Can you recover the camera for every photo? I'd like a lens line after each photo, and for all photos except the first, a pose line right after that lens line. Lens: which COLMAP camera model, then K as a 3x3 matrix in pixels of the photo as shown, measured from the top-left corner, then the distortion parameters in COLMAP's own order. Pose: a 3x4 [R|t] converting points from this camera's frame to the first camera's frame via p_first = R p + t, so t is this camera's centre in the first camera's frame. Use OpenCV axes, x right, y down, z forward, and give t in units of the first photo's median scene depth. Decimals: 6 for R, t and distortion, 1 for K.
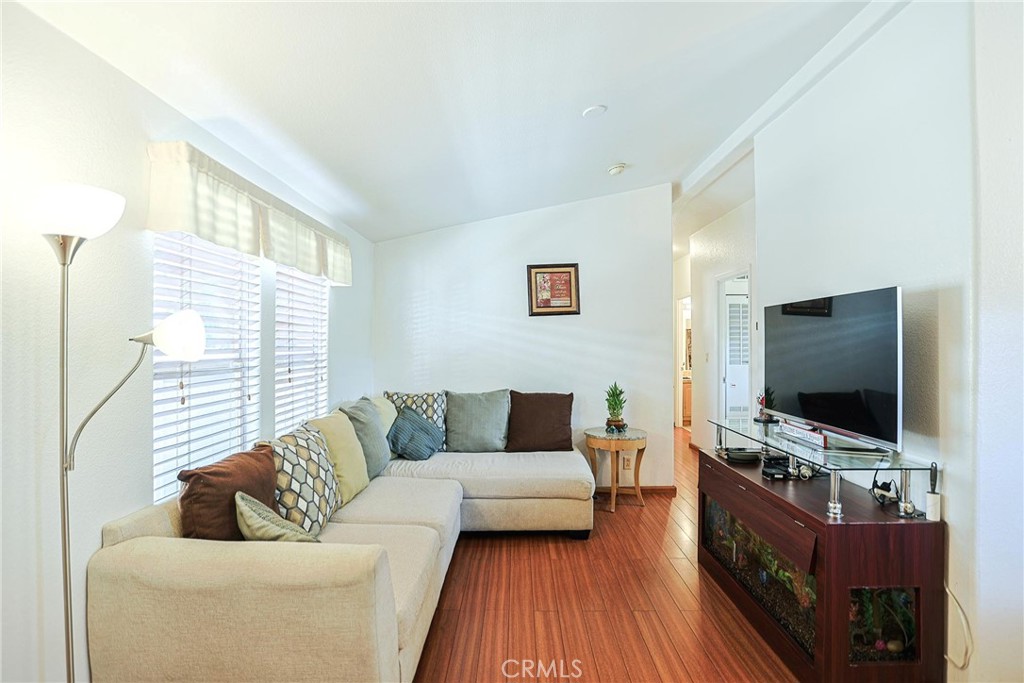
lens RADIAL K [[496.0, 0, 503.5], [0, 496.0, 339.8], [0, 0, 1]] dist [-0.048248, 0.019067]
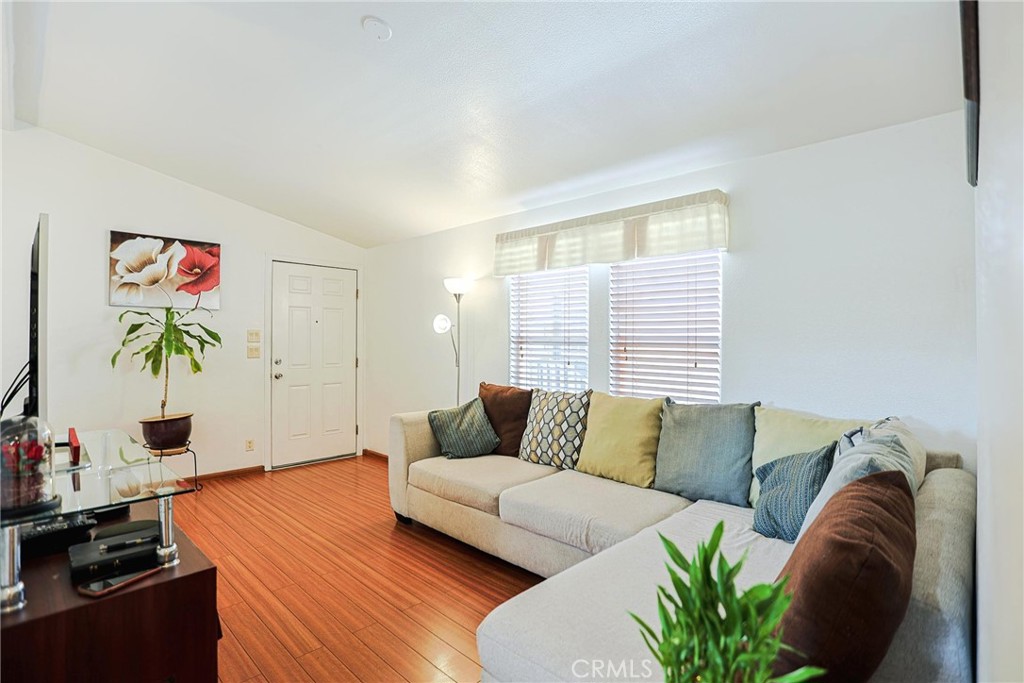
lens RADIAL K [[496.0, 0, 513.4], [0, 496.0, 342.5], [0, 0, 1]] dist [-0.048248, 0.019067]
pose [[-0.680106, 0.003163, -0.733107, 0.472978], [0.002985, 0.999994, 0.001545, 0.037975], [0.733108, -0.001138, -0.680112, 1.318158]]
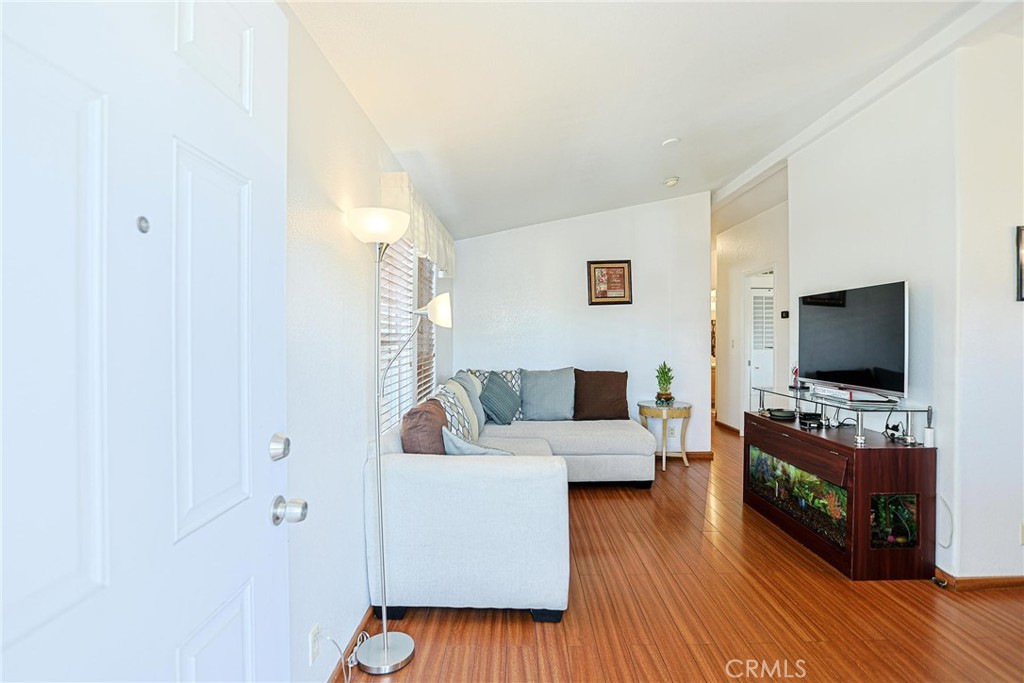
lens RADIAL K [[496.0, 0, 520.0], [0, 496.0, 336.0], [0, 0, 1]] dist [-0.048248, 0.019067]
pose [[0.999761, 0.003364, 0.021605, -0.182413], [-0.003496, 0.999976, 0.006061, 0.024318], [-0.021584, -0.006135, 0.999748, -0.209351]]
